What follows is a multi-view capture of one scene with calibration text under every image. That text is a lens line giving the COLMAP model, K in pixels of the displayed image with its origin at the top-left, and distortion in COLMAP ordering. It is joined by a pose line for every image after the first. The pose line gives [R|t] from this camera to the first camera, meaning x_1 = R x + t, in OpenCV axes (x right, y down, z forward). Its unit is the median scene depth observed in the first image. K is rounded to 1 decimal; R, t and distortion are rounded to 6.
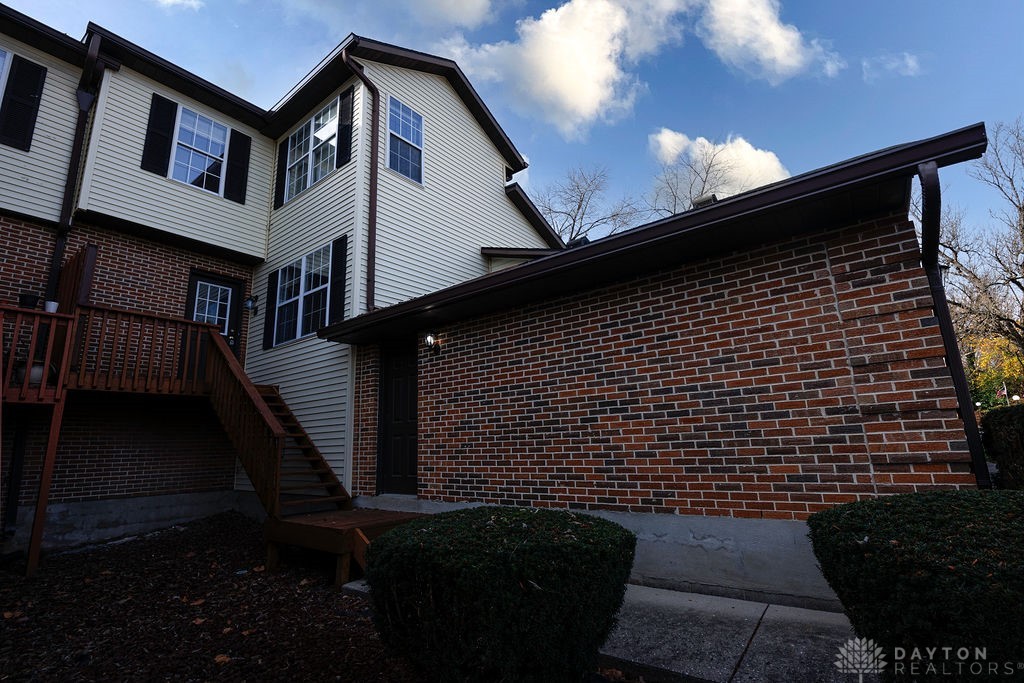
lens RADIAL K [[482.6, 0, 478.3], [0, 482.6, 339.3], [0, 0, 1]] dist [0.003038, 0.000380]
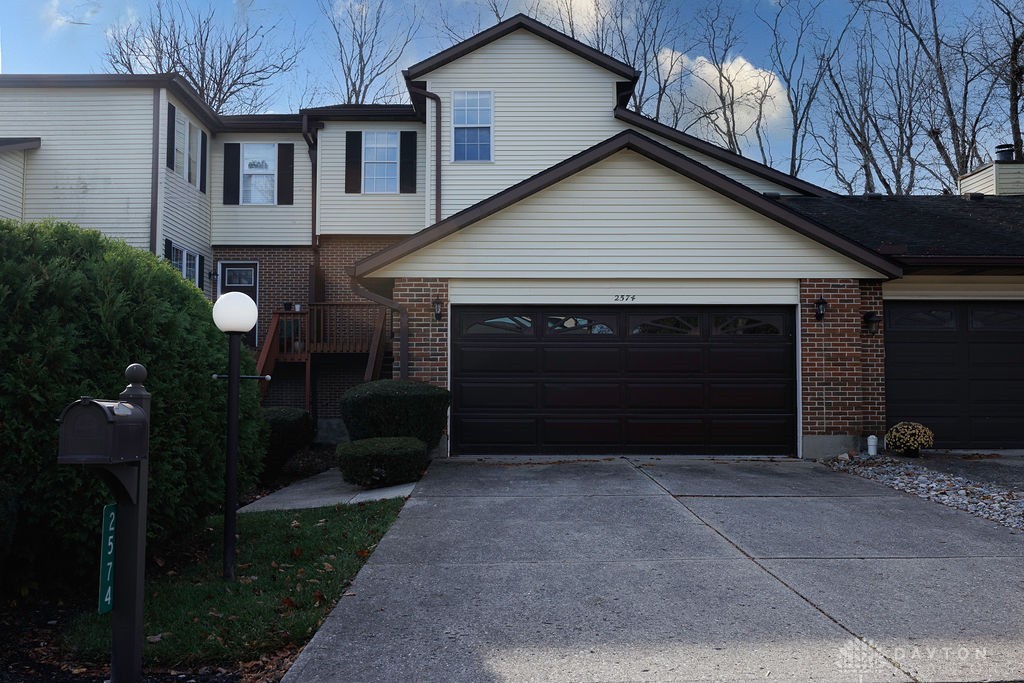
lens RADIAL K [[1026.5, 0, 512.0], [0, 1026.5, 341.5], [0, 0, 1]] dist [-0.008588, -0.003240]
pose [[0.617654, -0.005203, -0.786432, 1.899382], [0.157878, 0.980442, 0.117509, -0.196921], [0.770440, -0.196740, 0.606396, -0.509480]]
